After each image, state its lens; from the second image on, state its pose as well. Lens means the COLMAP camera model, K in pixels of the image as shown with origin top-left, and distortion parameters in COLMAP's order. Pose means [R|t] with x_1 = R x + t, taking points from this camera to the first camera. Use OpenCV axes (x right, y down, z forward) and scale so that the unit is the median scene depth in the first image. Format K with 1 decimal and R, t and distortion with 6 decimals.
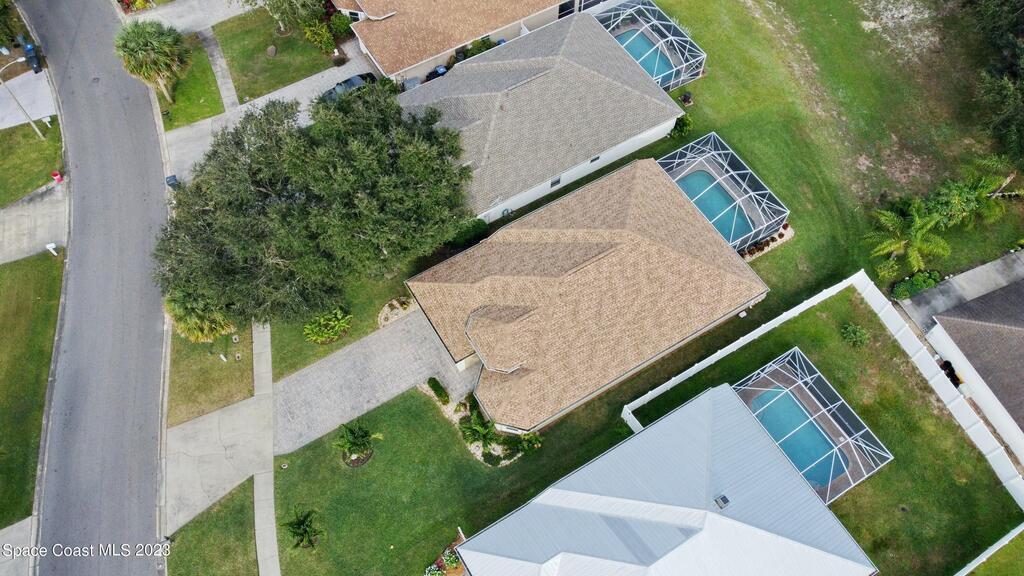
lens RADIAL K [[770.0, 0, 511.8], [0, 770.0, 290.3], [0, 0, 1]] dist [-0.006035, 0.001235]
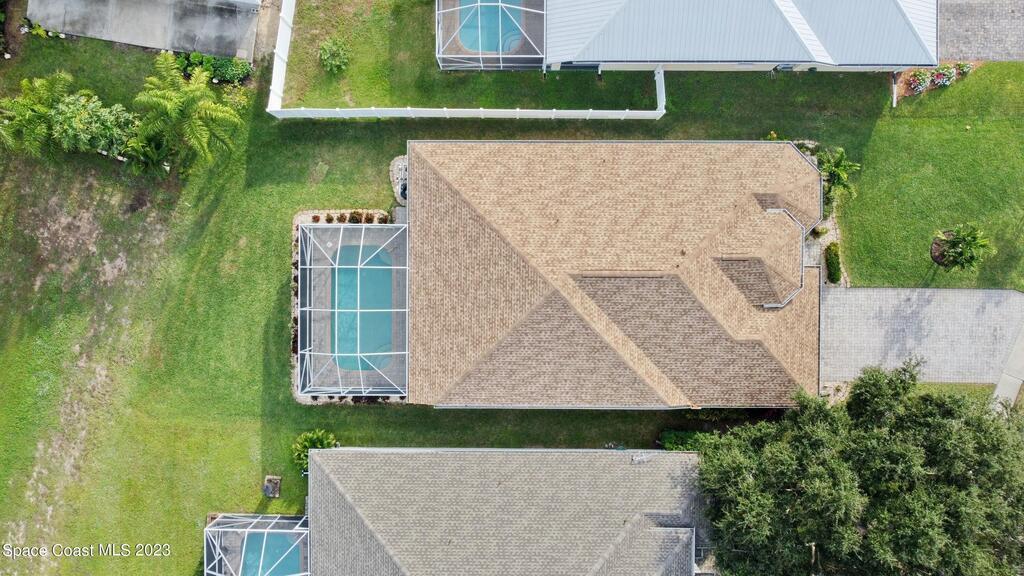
lens RADIAL K [[770.0, 0, 511.1], [0, 770.0, 288.4], [0, 0, 1]] dist [-0.006035, 0.001235]
pose [[-0.852044, -0.523468, -0.001326, 0.177210], [0.458060, -0.746800, 0.482152, -0.425275], [-0.253381, 0.410207, 0.876087, 0.382362]]
